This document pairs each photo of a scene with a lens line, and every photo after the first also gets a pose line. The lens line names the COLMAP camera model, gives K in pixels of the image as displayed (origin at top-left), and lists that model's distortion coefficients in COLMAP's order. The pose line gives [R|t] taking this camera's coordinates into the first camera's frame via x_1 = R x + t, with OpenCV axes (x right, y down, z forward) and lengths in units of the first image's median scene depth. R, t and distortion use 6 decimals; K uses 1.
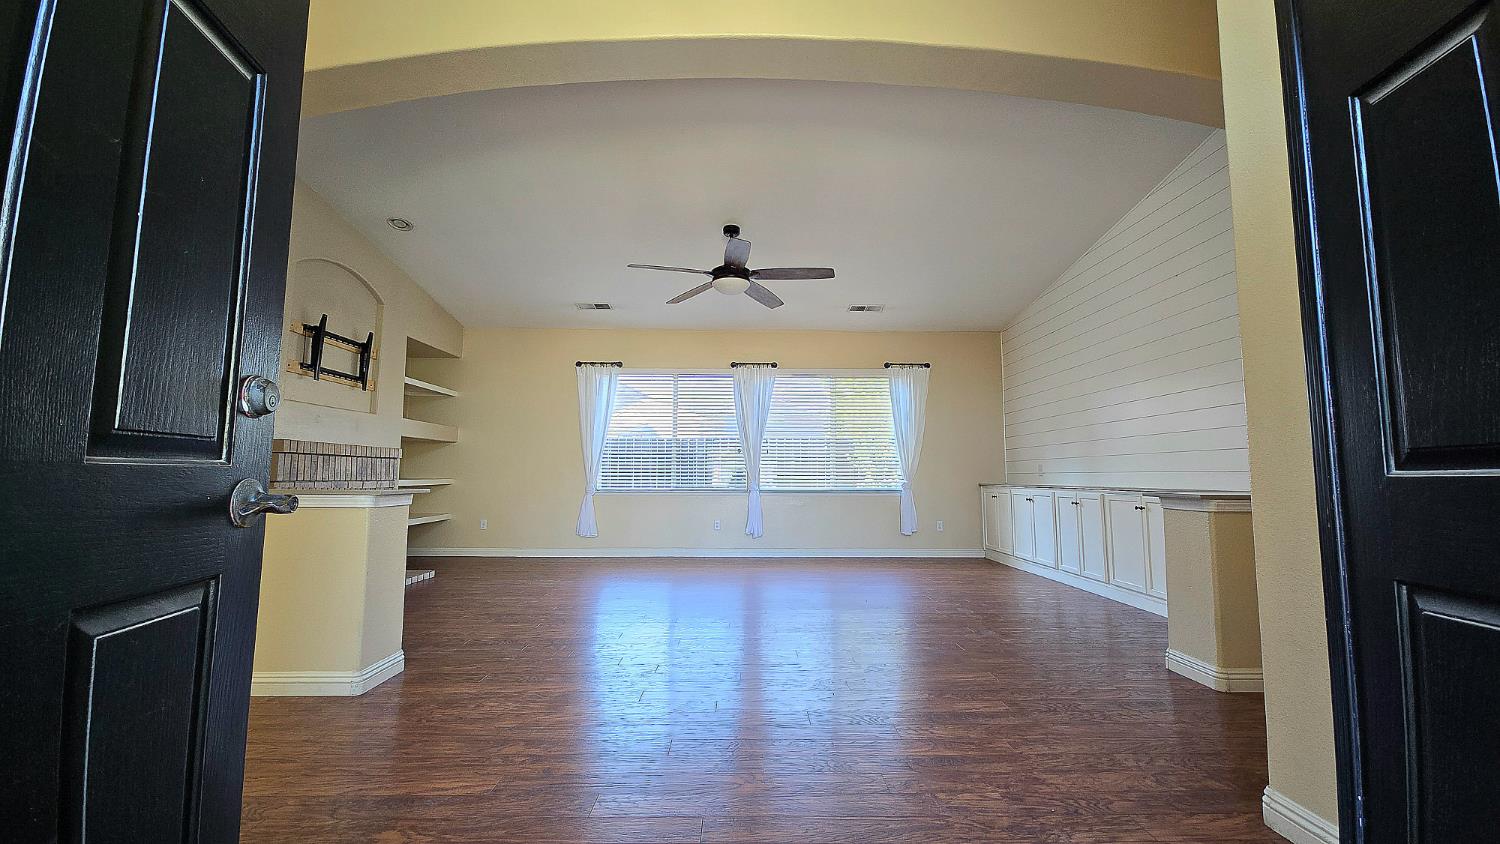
lens RADIAL K [[609.8, 0, 752.4], [0, 609.8, 415.8], [0, 0, 1]] dist [0.000749, -0.000100]
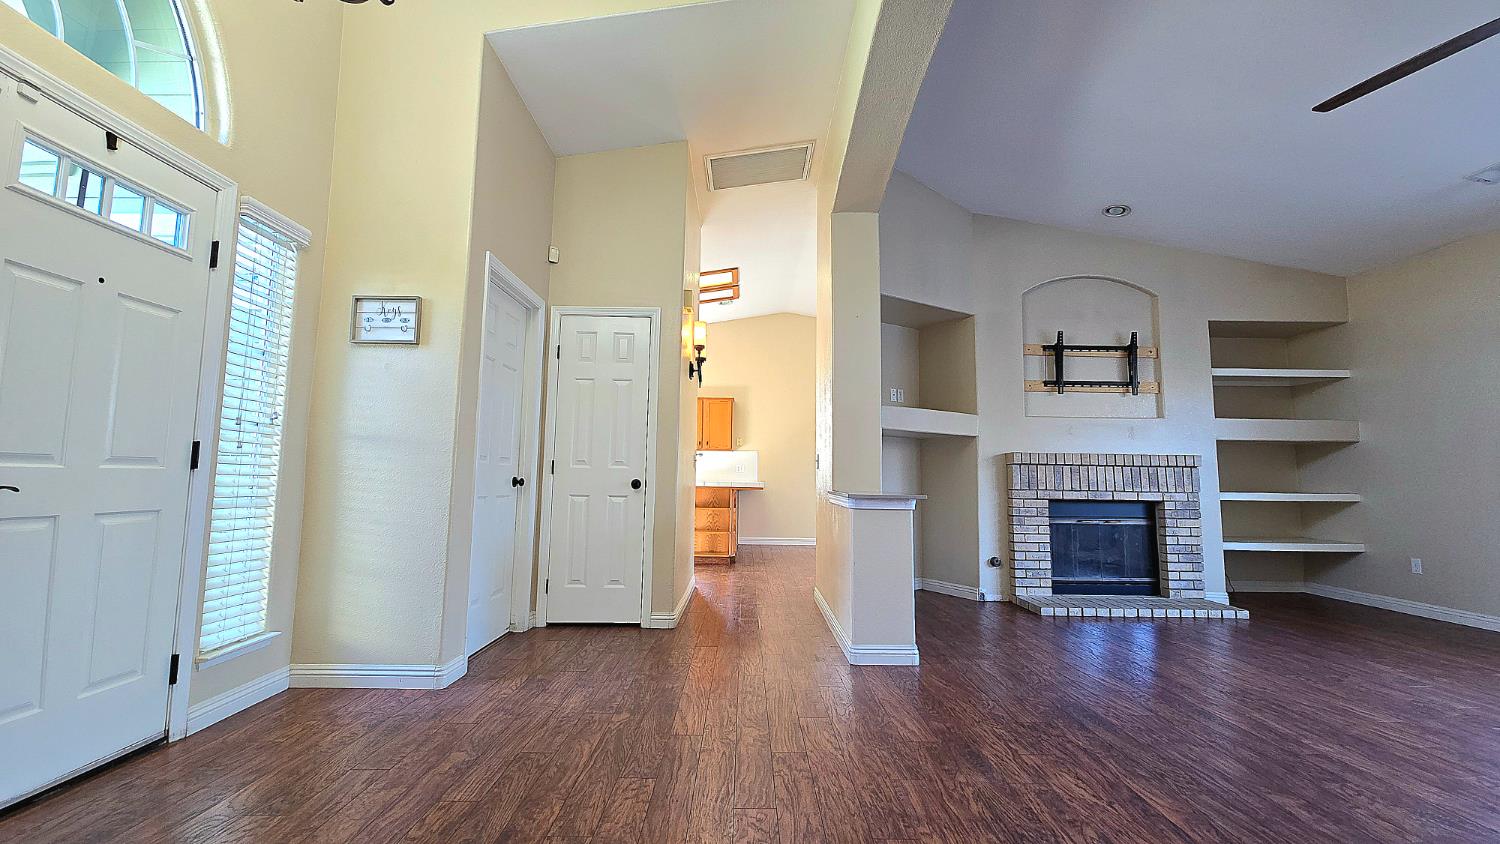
lens RADIAL K [[609.8, 0, 752.4], [0, 609.8, 415.8], [0, 0, 1]] dist [0.000749, -0.000100]
pose [[-0.007886, -0.110168, -0.993882, 0.293104], [0.081527, 0.990533, -0.110444, 0.045581], [0.996640, -0.081899, 0.001170, 0.413750]]
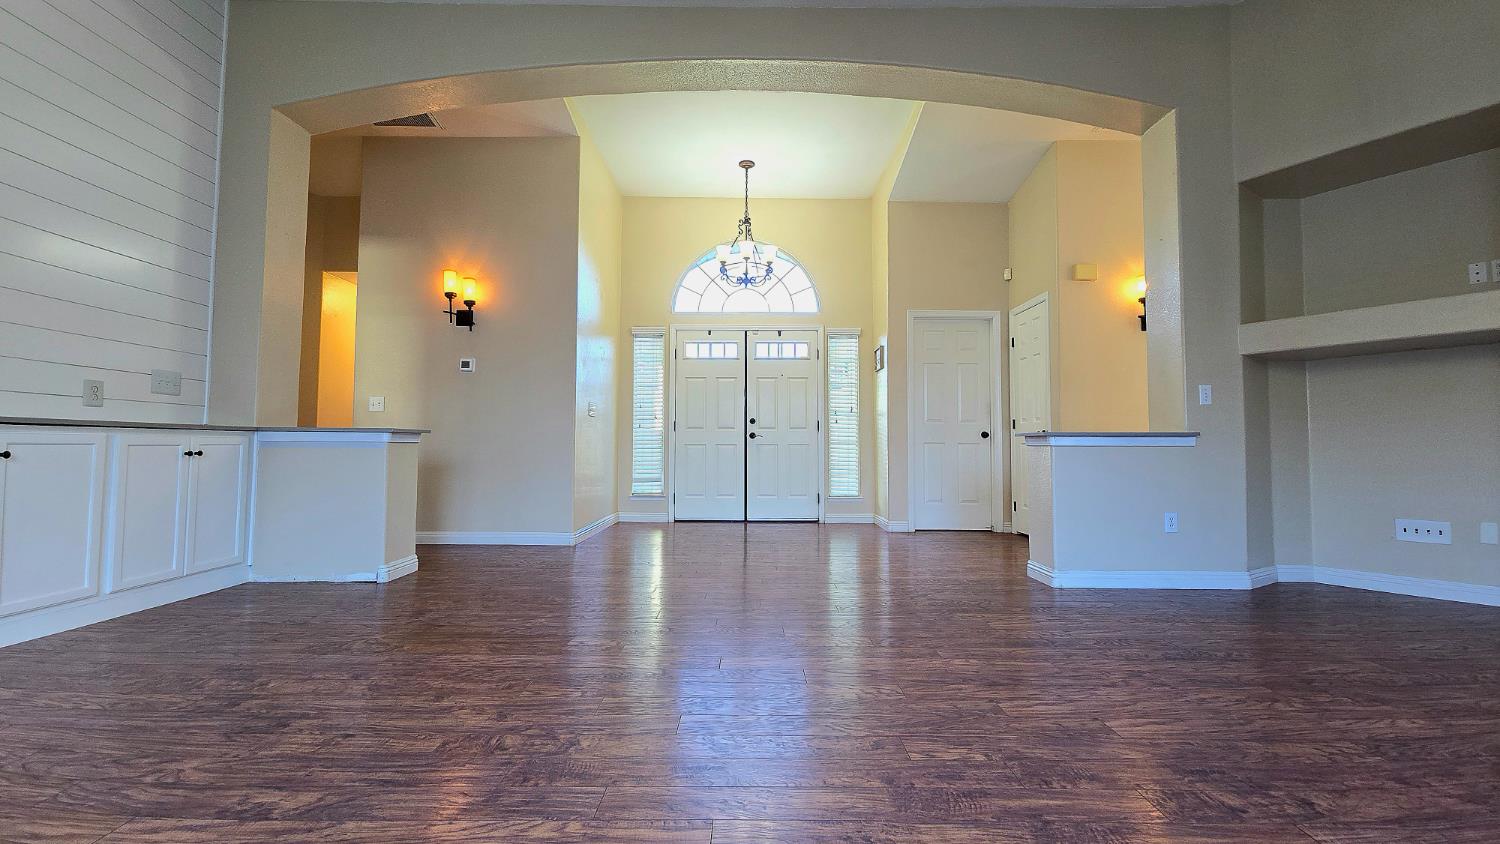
lens RADIAL K [[609.8, 0, 752.4], [0, 609.8, 415.8], [0, 0, 1]] dist [0.000749, -0.000100]
pose [[-0.999757, -0.013700, 0.017251, -0.009619], [-0.016096, 0.988944, -0.147415, 0.152372], [-0.015041, -0.147657, -0.988924, 1.210306]]
